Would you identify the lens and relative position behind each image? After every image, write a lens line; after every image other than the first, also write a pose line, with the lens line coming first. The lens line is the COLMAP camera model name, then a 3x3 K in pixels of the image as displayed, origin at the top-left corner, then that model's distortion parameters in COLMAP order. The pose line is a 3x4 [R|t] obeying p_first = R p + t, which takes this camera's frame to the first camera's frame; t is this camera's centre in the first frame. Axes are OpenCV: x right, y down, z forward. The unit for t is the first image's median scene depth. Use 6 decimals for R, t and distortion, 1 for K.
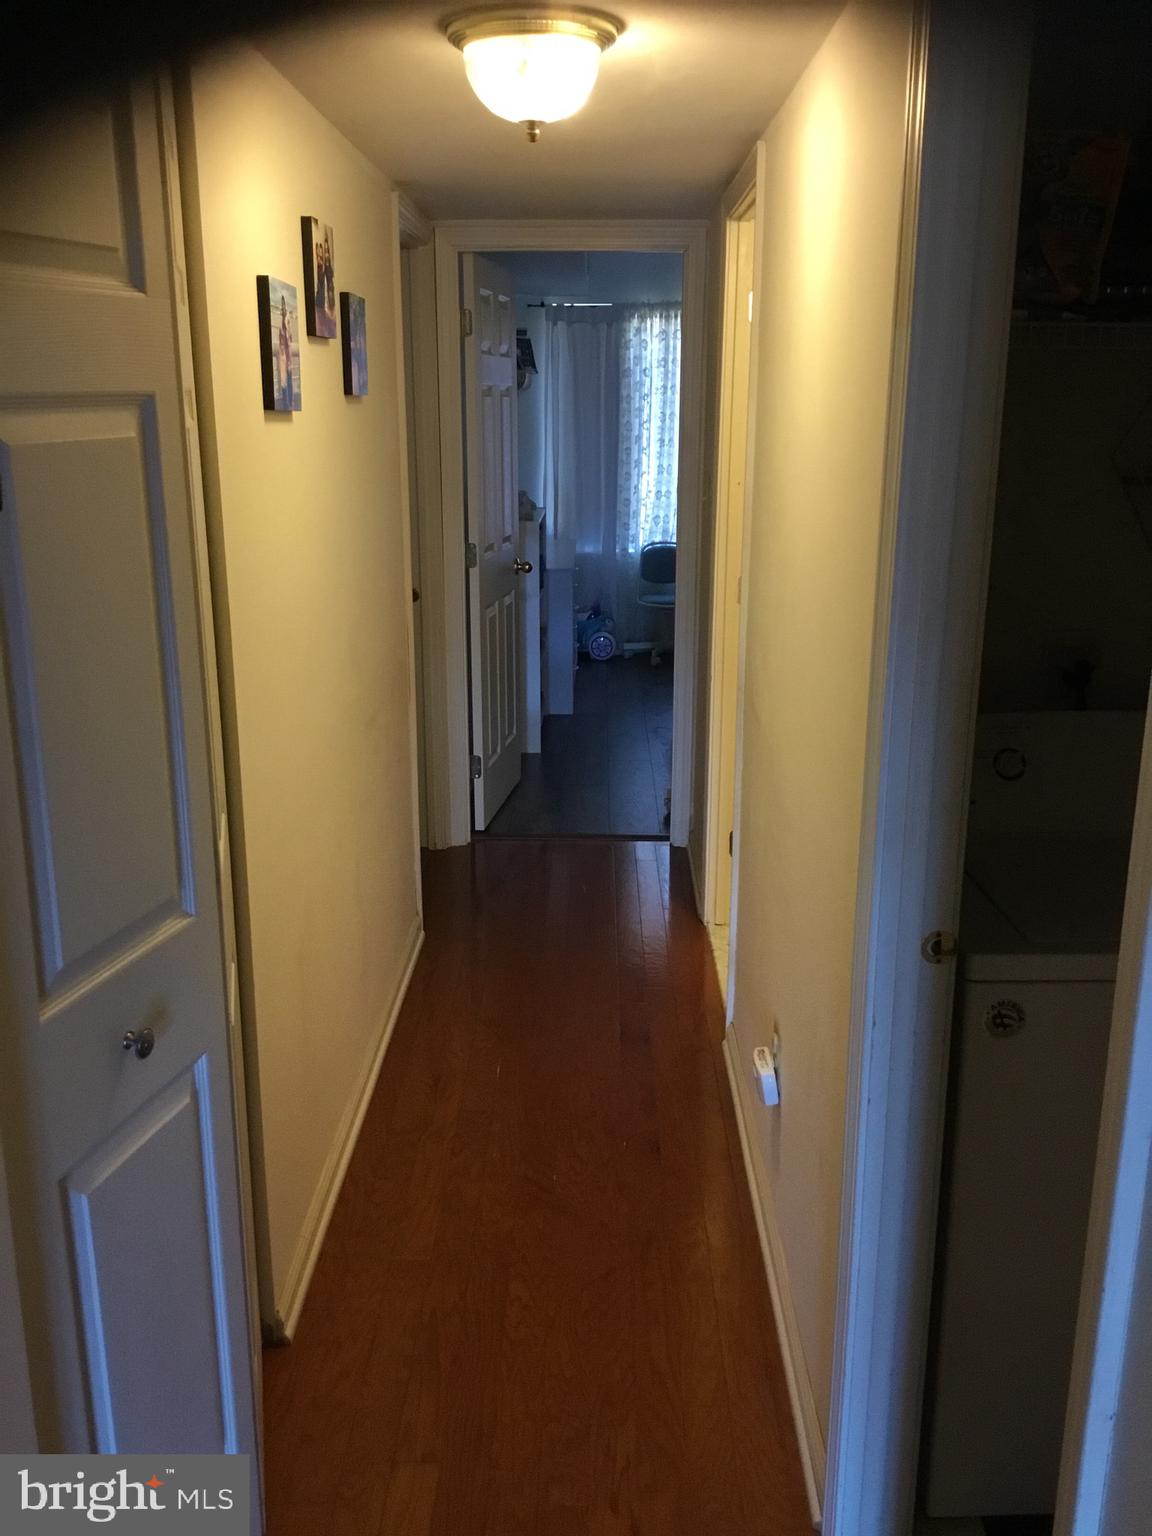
lens RADIAL K [[1353.2, 0, 578.7], [0, 1353.2, 777.6], [0, 0, 1]] dist [0.057830, -0.013308]
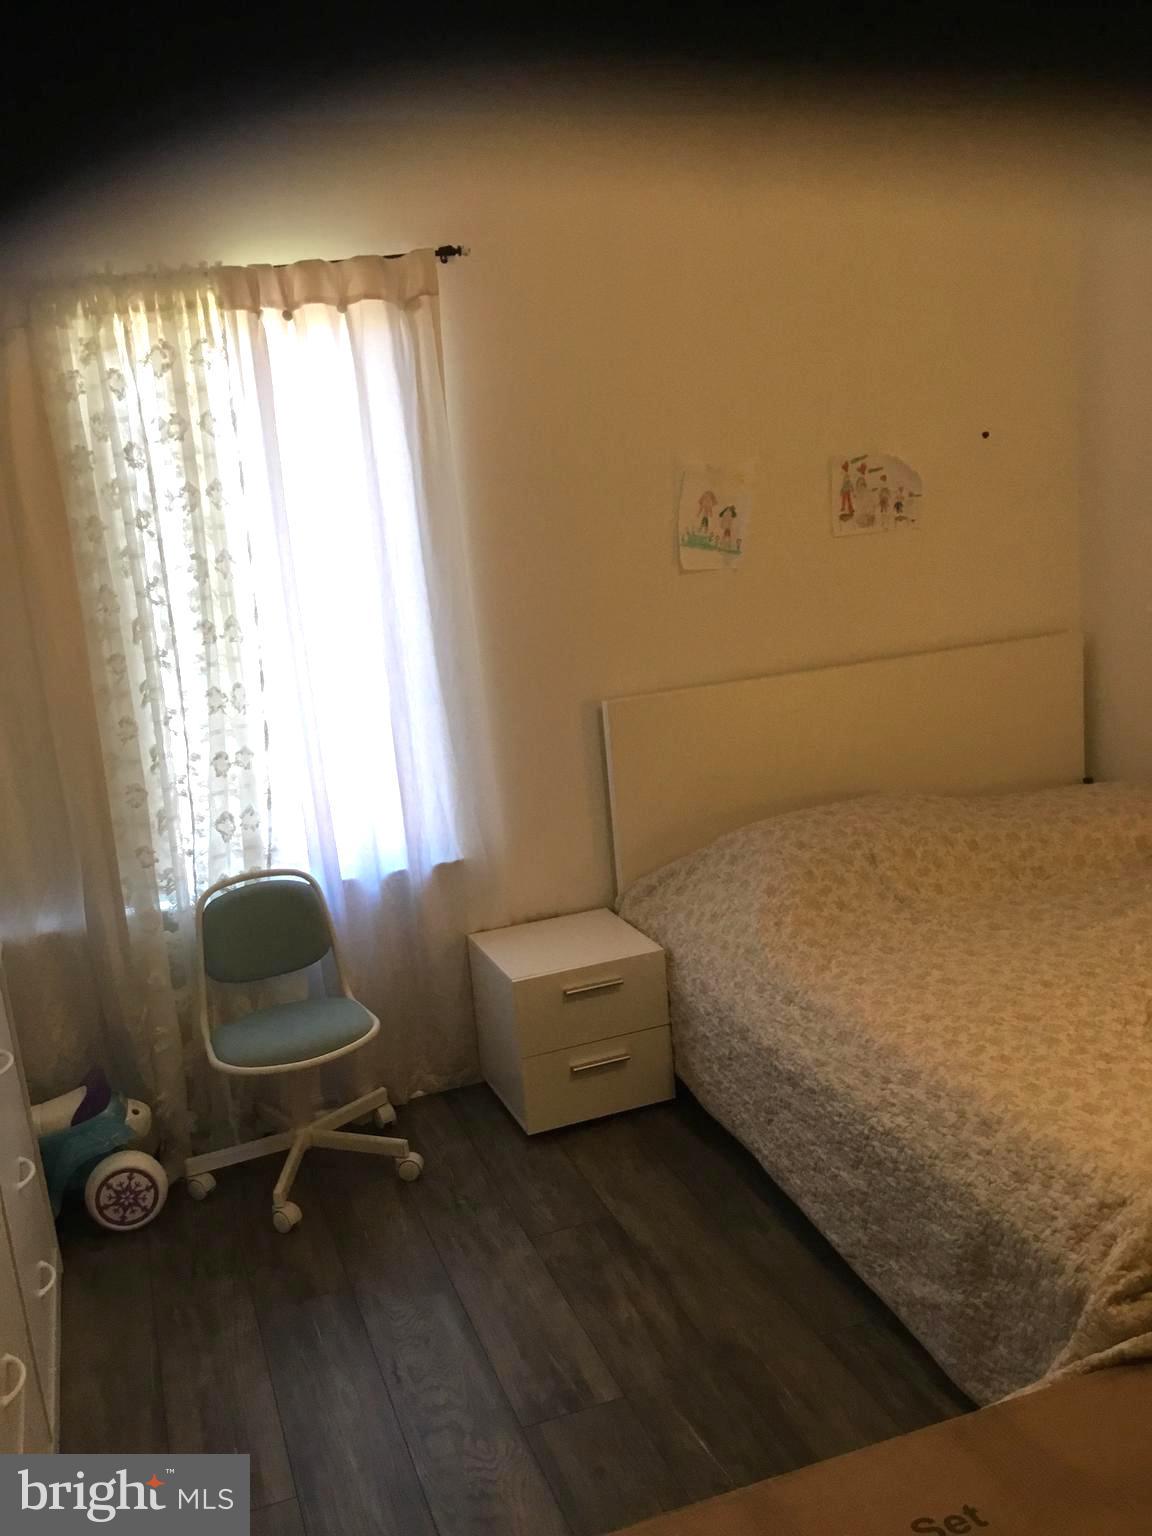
lens RADIAL K [[1353.2, 0, 584.5], [0, 1353.2, 760.1], [0, 0, 1]] dist [0.057830, -0.013308]
pose [[0.921920, -0.153119, 0.355835, 0.017447], [0.186463, 0.980557, -0.061159, -0.167940], [-0.339551, 0.122734, 0.932546, 0.611375]]
